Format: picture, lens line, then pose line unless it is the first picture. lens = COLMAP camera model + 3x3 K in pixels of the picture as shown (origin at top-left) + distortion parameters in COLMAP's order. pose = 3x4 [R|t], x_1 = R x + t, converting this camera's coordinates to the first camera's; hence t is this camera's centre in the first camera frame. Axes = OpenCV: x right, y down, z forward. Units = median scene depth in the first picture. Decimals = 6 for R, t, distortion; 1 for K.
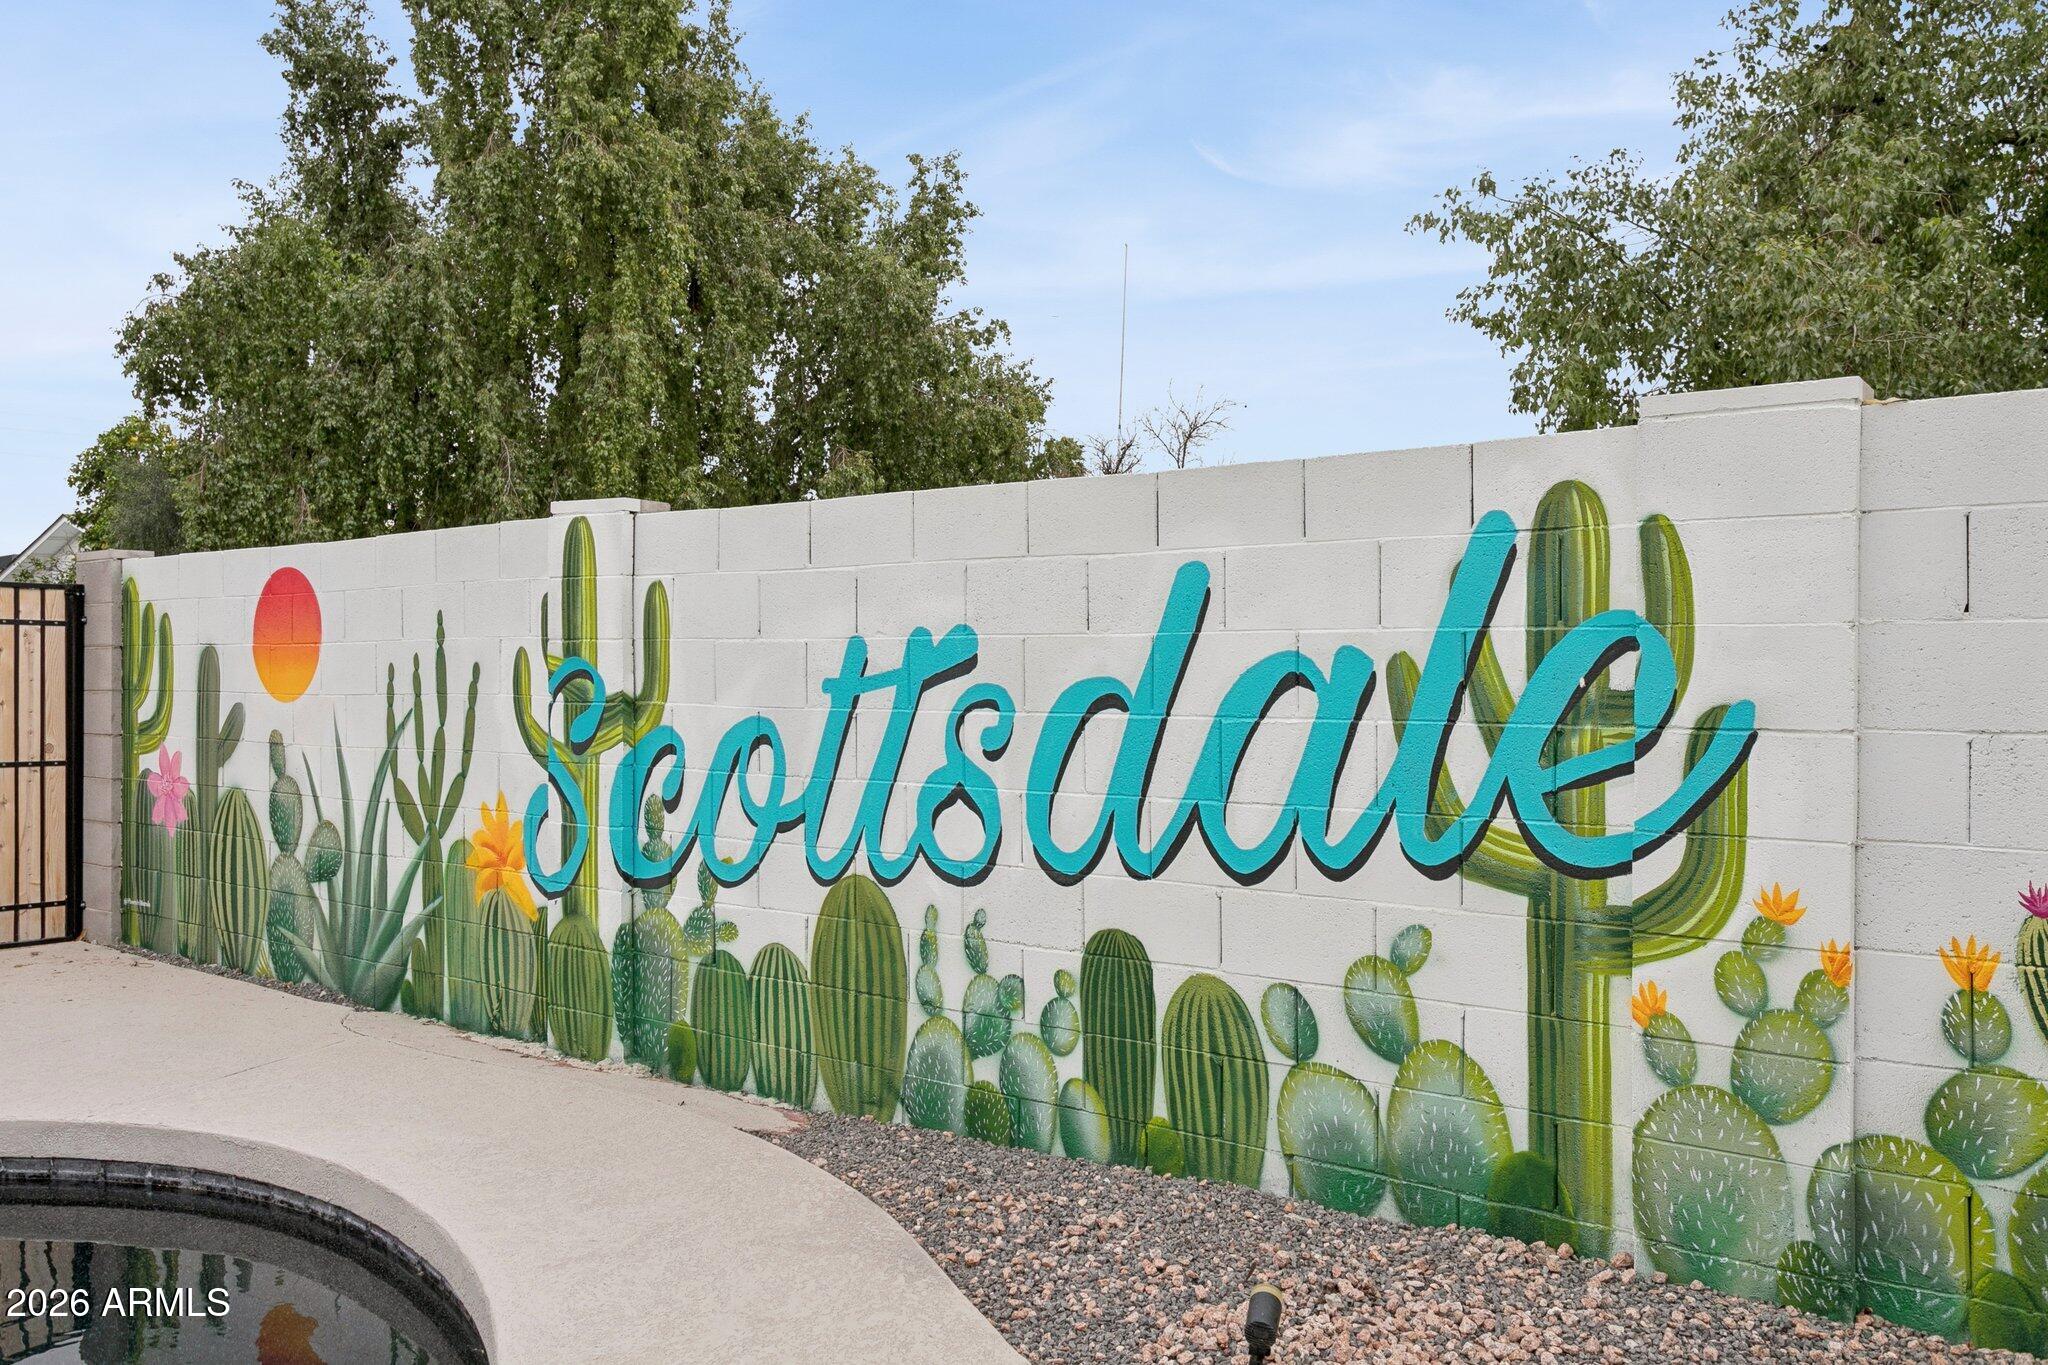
lens RADIAL K [[1463.3, 0, 1020.8], [0, 1463.3, 668.0], [0, 0, 1]] dist [0.003283, 0.002569]
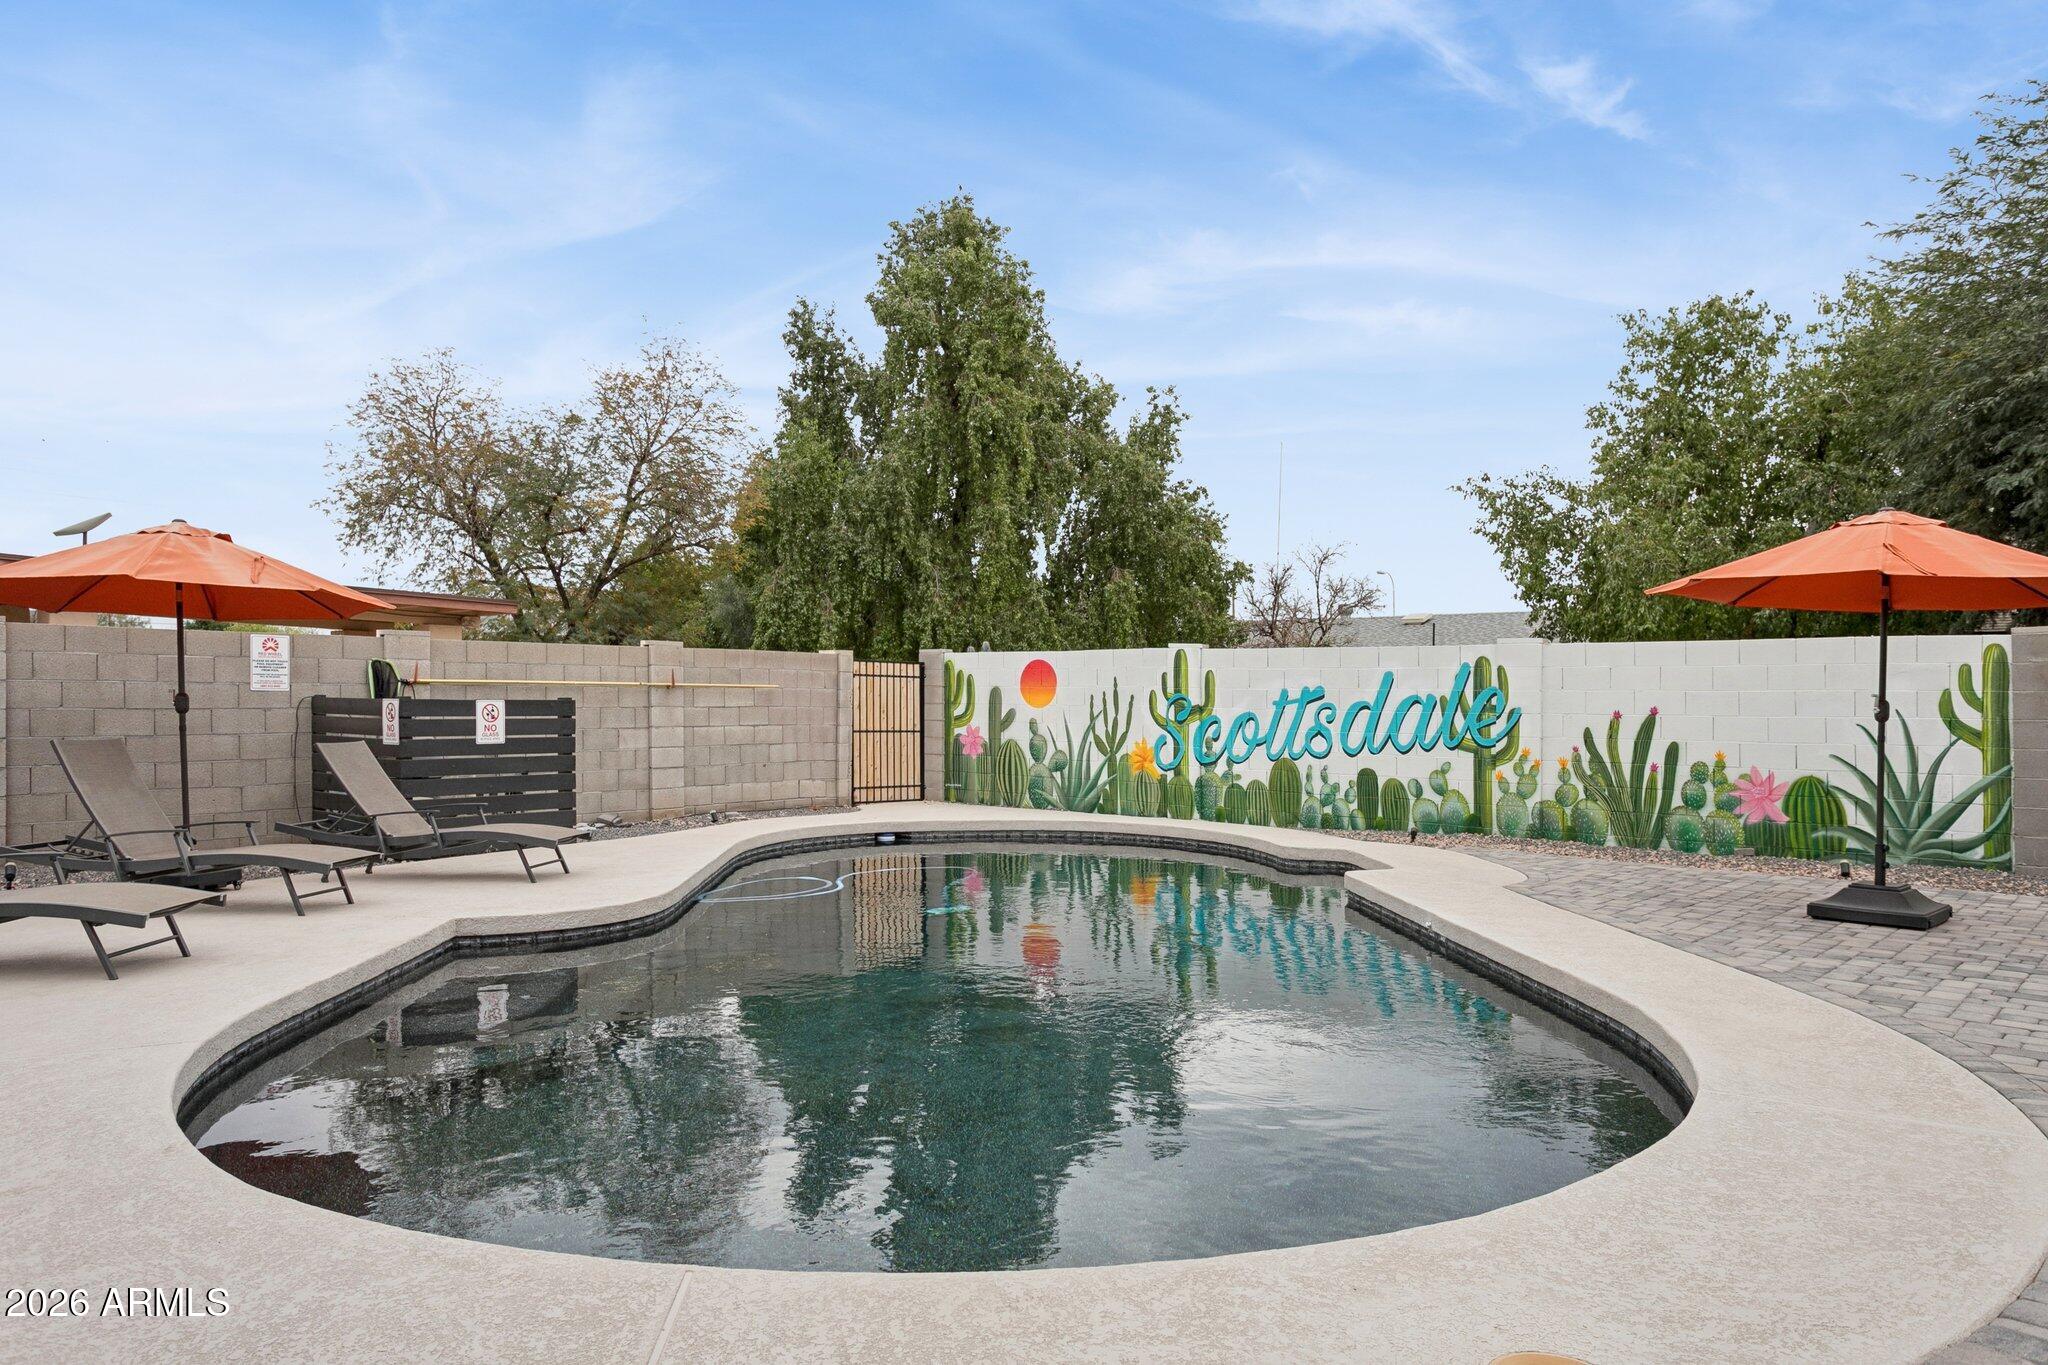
lens RADIAL K [[1370.6, 0, 1019.1], [0, 1370.6, 629.4], [0, 0, 1]] dist [0.000702, 0.000068]
pose [[0.998345, 0.008079, -0.056942, -0.497720], [-0.010967, 0.998660, -0.050579, 0.008285], [0.056457, 0.051119, 0.997095, -2.039126]]
